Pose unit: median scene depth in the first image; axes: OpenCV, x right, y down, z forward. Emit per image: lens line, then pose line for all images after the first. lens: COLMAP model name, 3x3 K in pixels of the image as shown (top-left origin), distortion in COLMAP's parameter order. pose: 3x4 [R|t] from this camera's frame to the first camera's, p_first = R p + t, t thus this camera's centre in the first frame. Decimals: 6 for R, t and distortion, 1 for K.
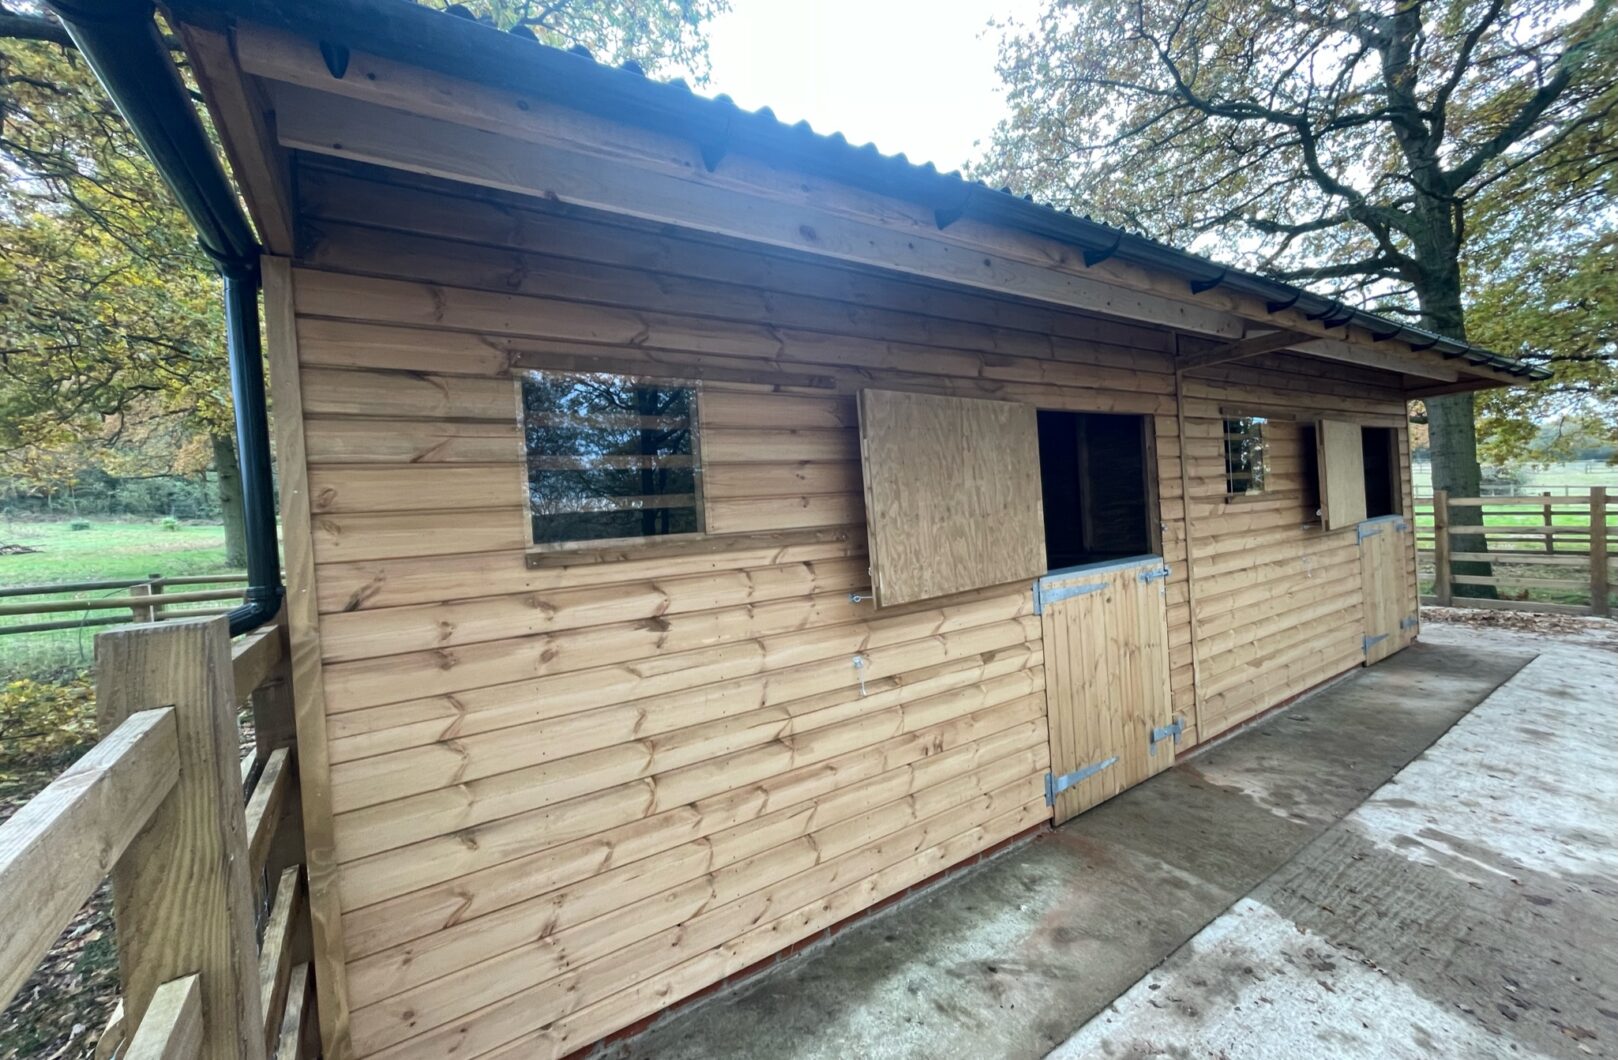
lens RADIAL K [[656.7, 0, 810.1], [0, 656.7, 531.3], [0, 0, 1]] dist [-0.003007, 0.000362]
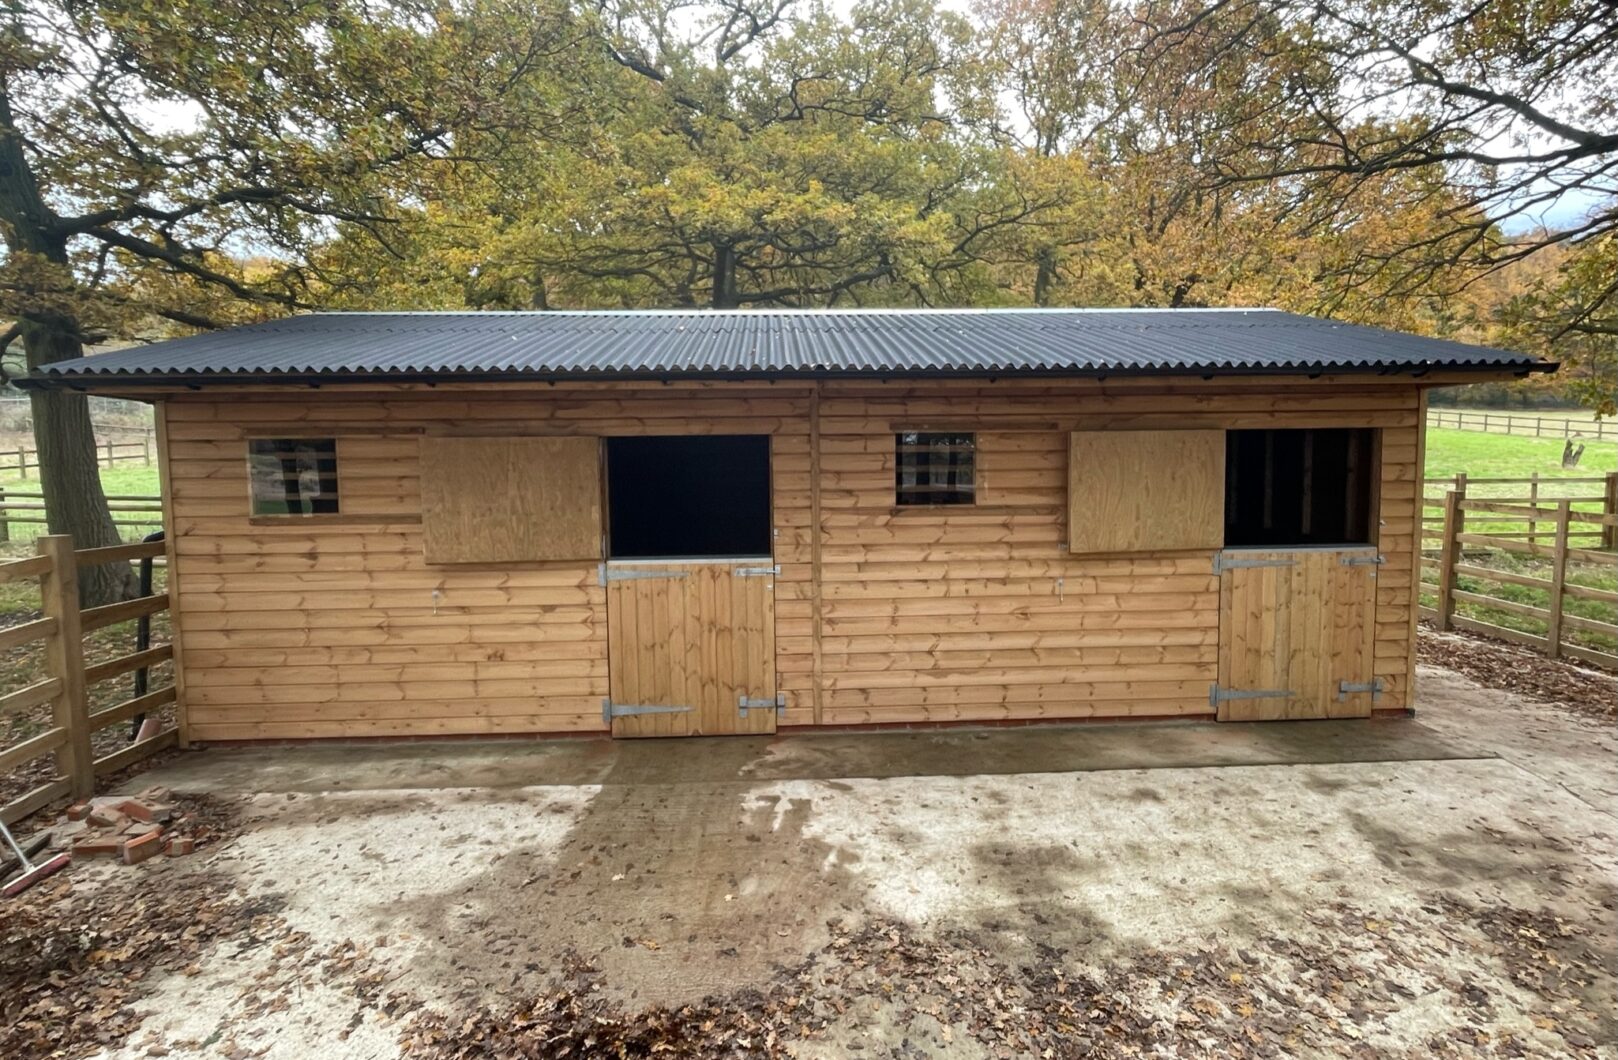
lens RADIAL K [[866.5, 0, 809.2], [0, 866.5, 538.3], [0, 0, 1]] dist [-0.003625, -0.000787]
pose [[0.854765, 0.103975, -0.508495, 1.880959], [-0.057266, 0.992640, 0.106708, -0.223419], [0.515847, -0.062091, 0.854428, -0.385948]]
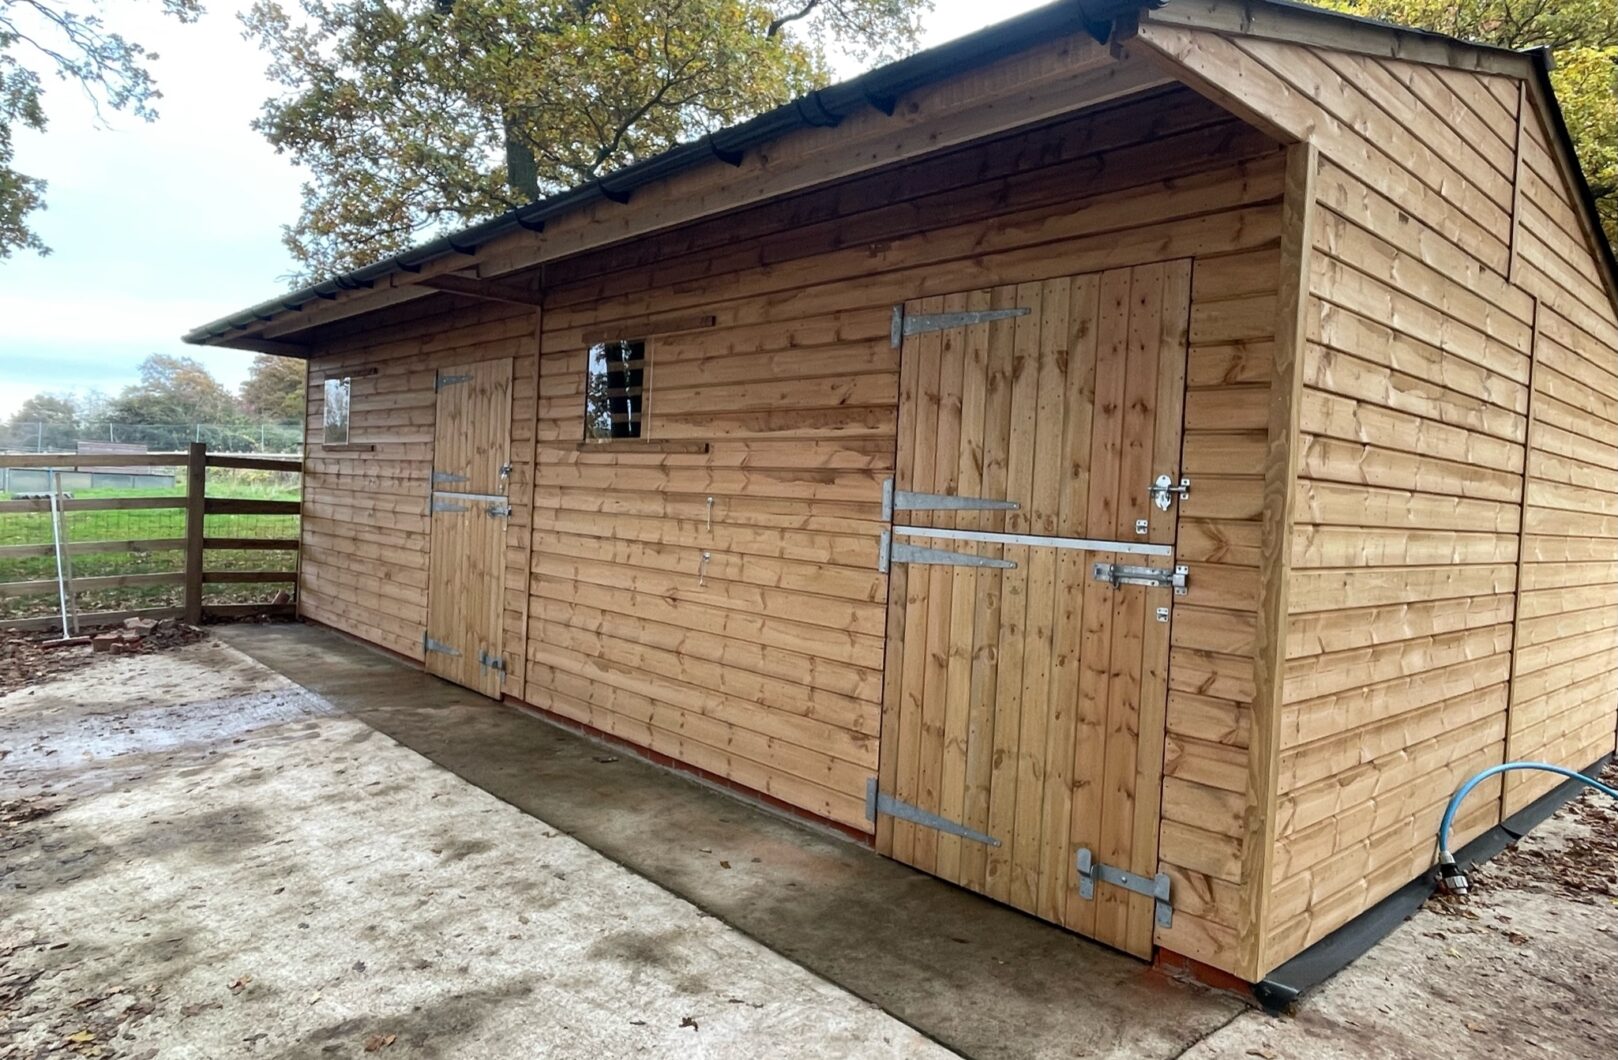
lens RADIAL K [[1019.7, 0, 808.3], [0, 1019.7, 519.9], [0, 0, 1]] dist [-0.000164, -0.002545]
pose [[0.144513, 0.099056, -0.984532, 2.987039], [-0.080021, 0.992888, 0.088151, -0.140864], [0.986262, 0.066044, 0.151412, 1.678037]]
